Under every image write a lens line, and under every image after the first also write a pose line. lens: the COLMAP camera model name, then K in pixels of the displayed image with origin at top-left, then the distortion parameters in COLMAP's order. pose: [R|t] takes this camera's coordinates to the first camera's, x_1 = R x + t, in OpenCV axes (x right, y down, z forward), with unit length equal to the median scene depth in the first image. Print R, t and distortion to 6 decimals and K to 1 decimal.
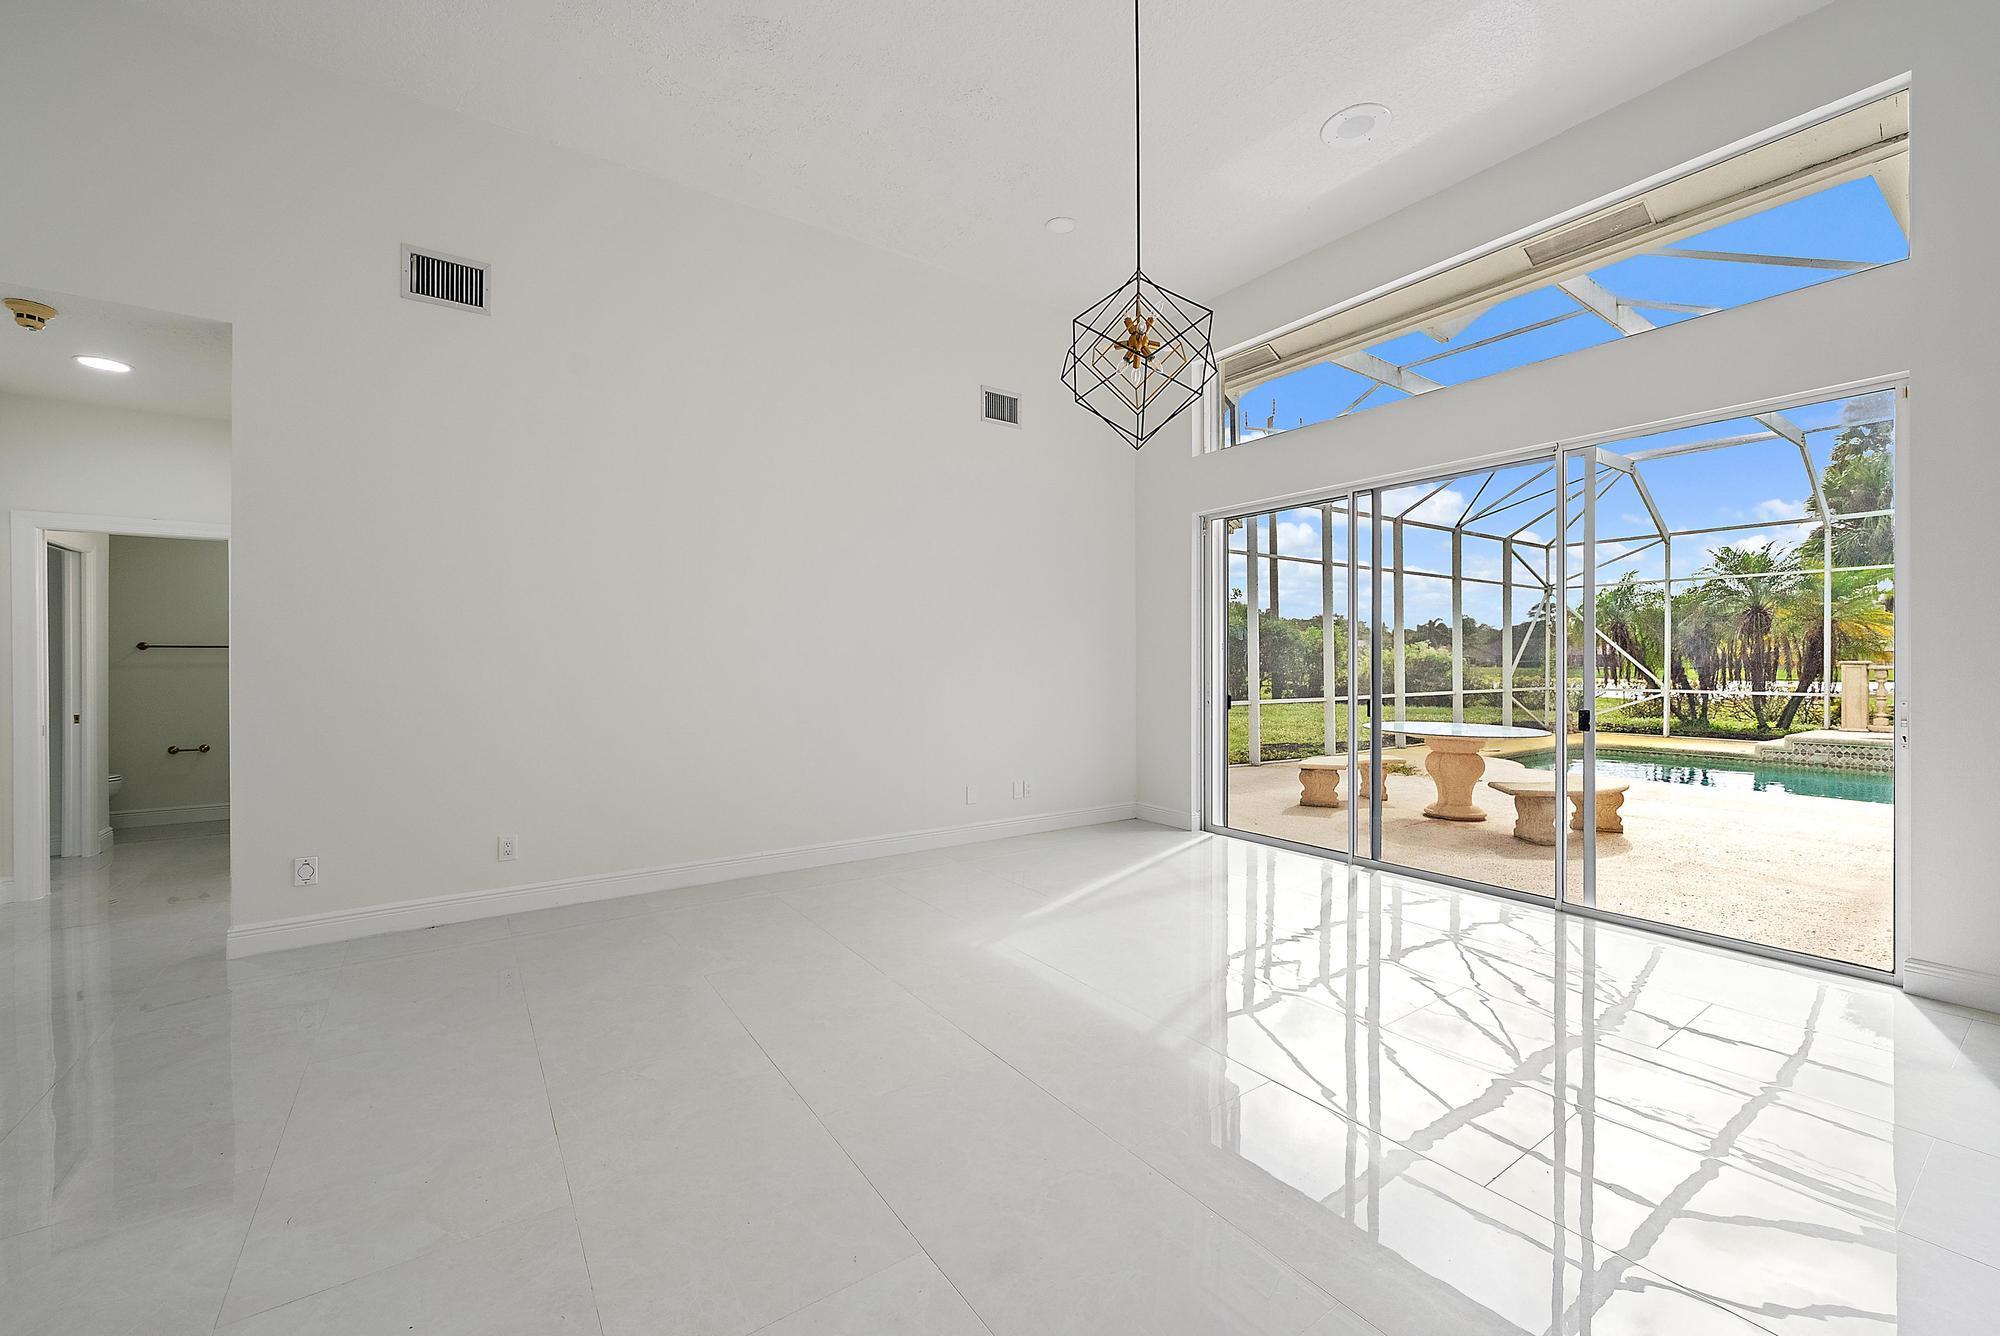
lens RADIAL K [[798.7, 0, 1007.6], [0, 798.7, 663.1], [0, 0, 1]] dist [-0.002401, -0.000214]
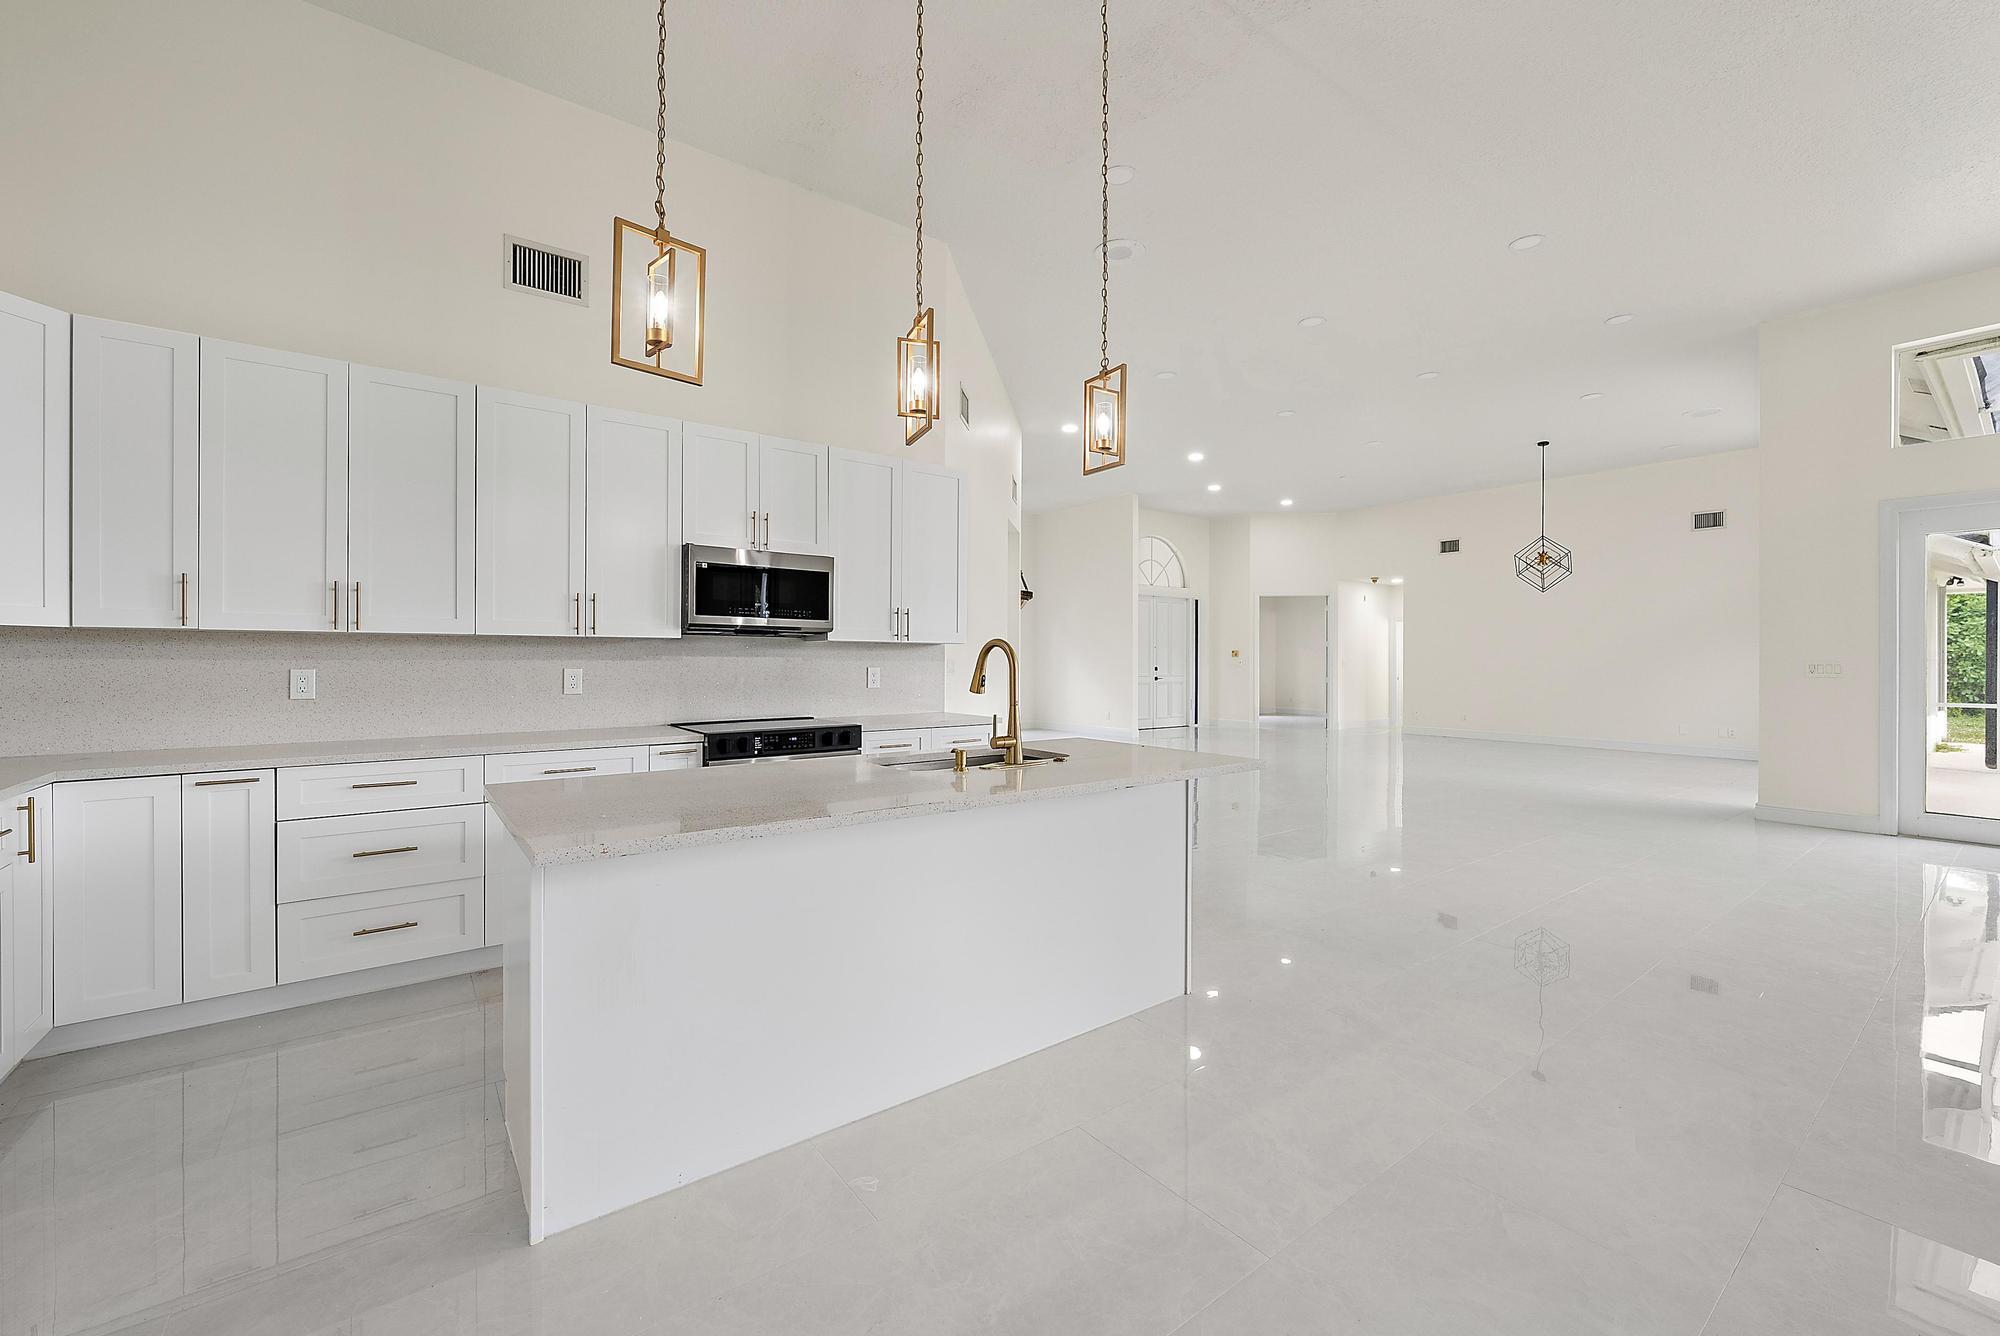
lens RADIAL K [[798.7, 0, 1007.6], [0, 798.7, 663.1], [0, 0, 1]] dist [-0.002401, -0.000214]
pose [[0.035363, 0.008421, -0.999339, 2.407281], [-0.008638, 0.999930, 0.008120, 0.005385], [0.999337, 0.008345, 0.035433, -0.909458]]
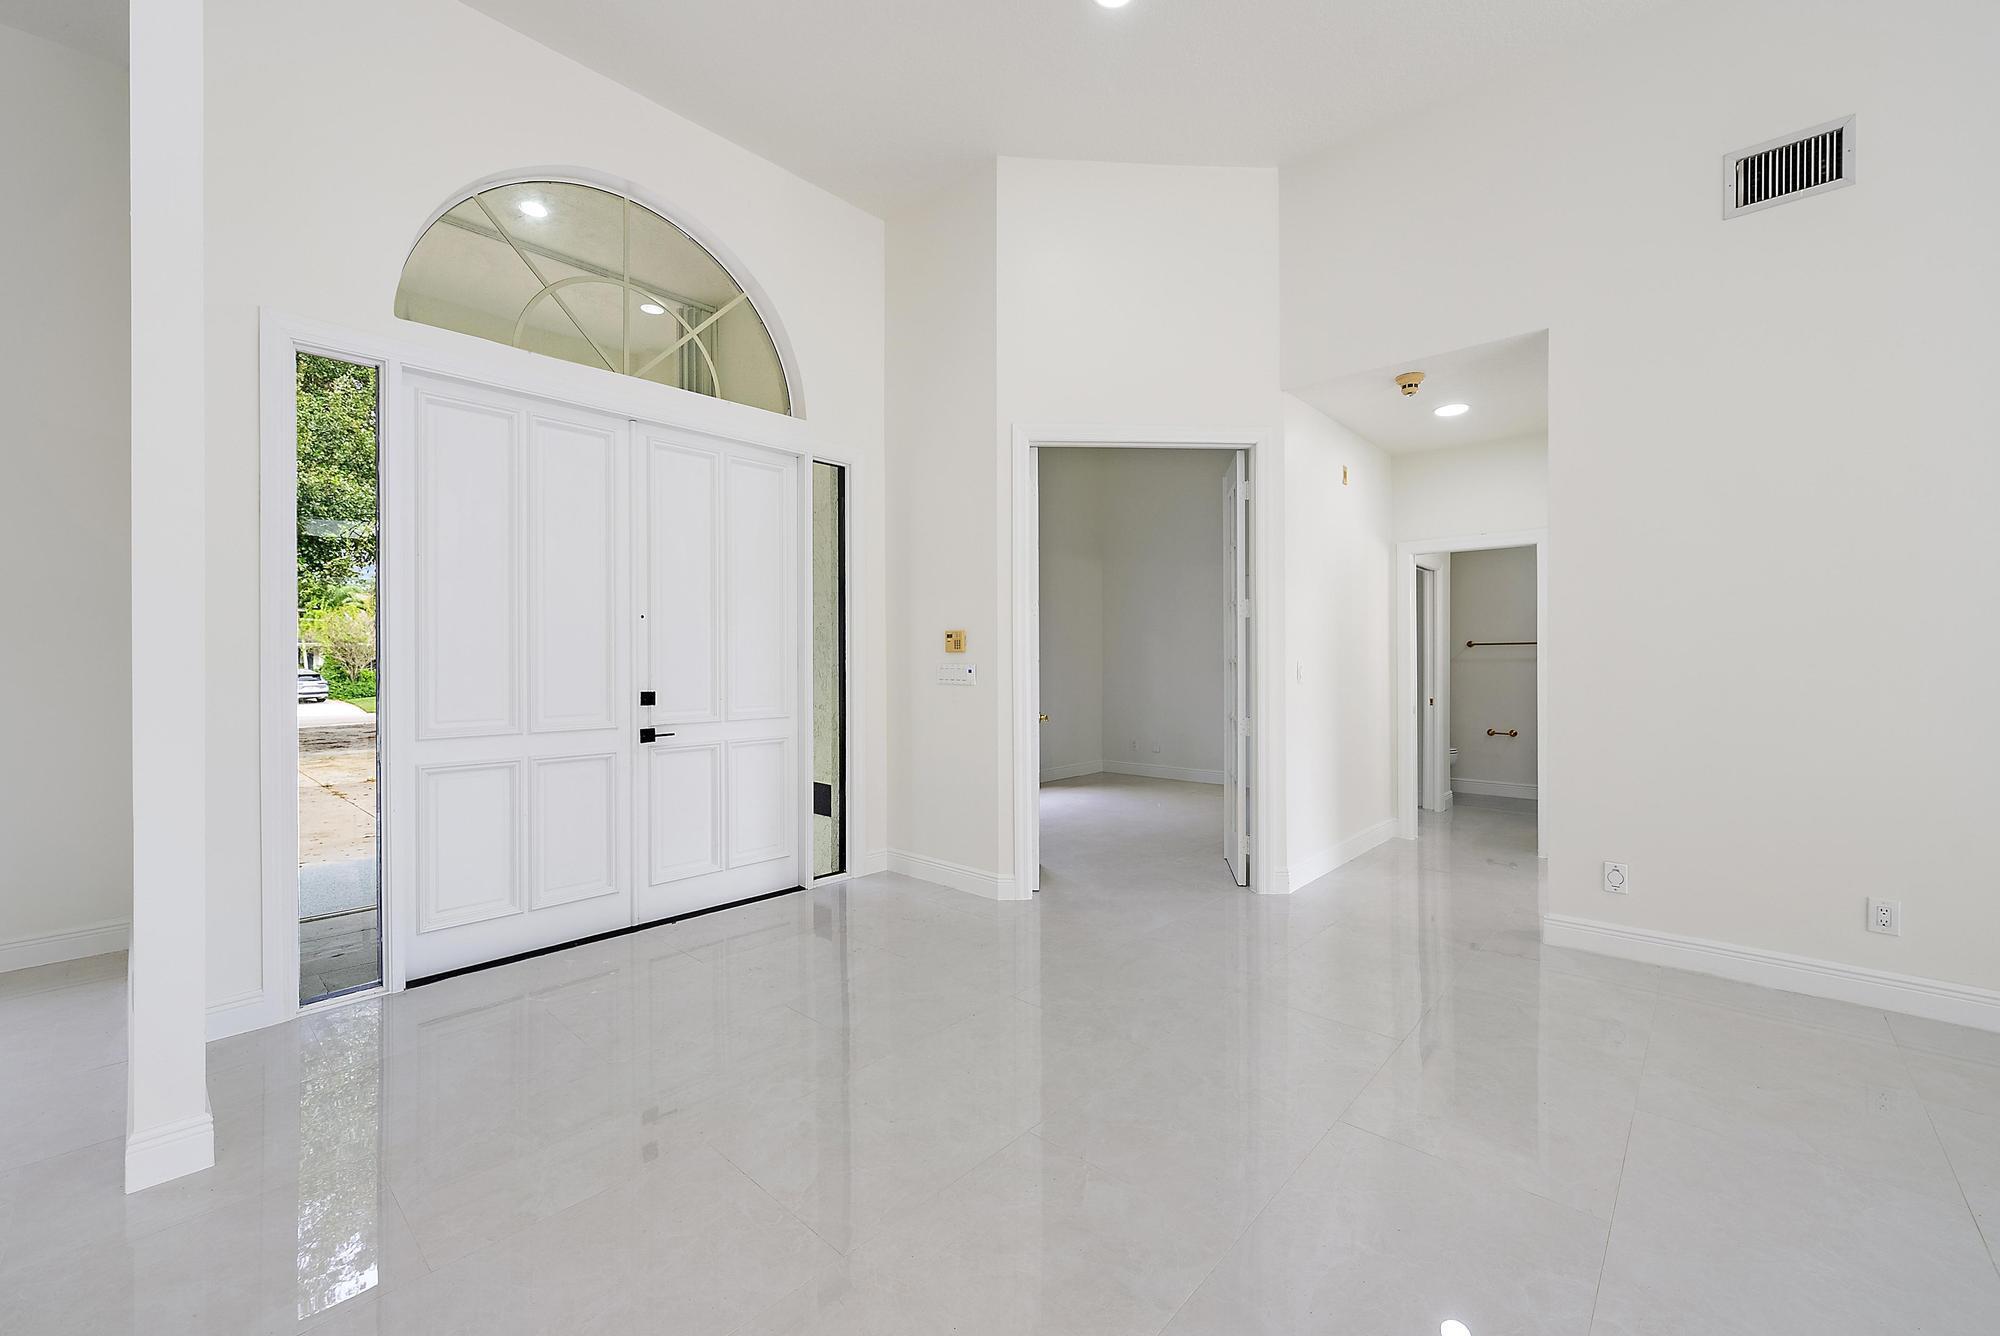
lens RADIAL K [[798.7, 0, 1007.6], [0, 798.7, 663.1], [0, 0, 1]] dist [-0.002401, -0.000214]
pose [[0.222376, 0.007485, -0.974932, -0.105845], [-0.003874, 0.999969, 0.006794, 0.004179], [0.974953, 0.002267, 0.222399, 0.077525]]
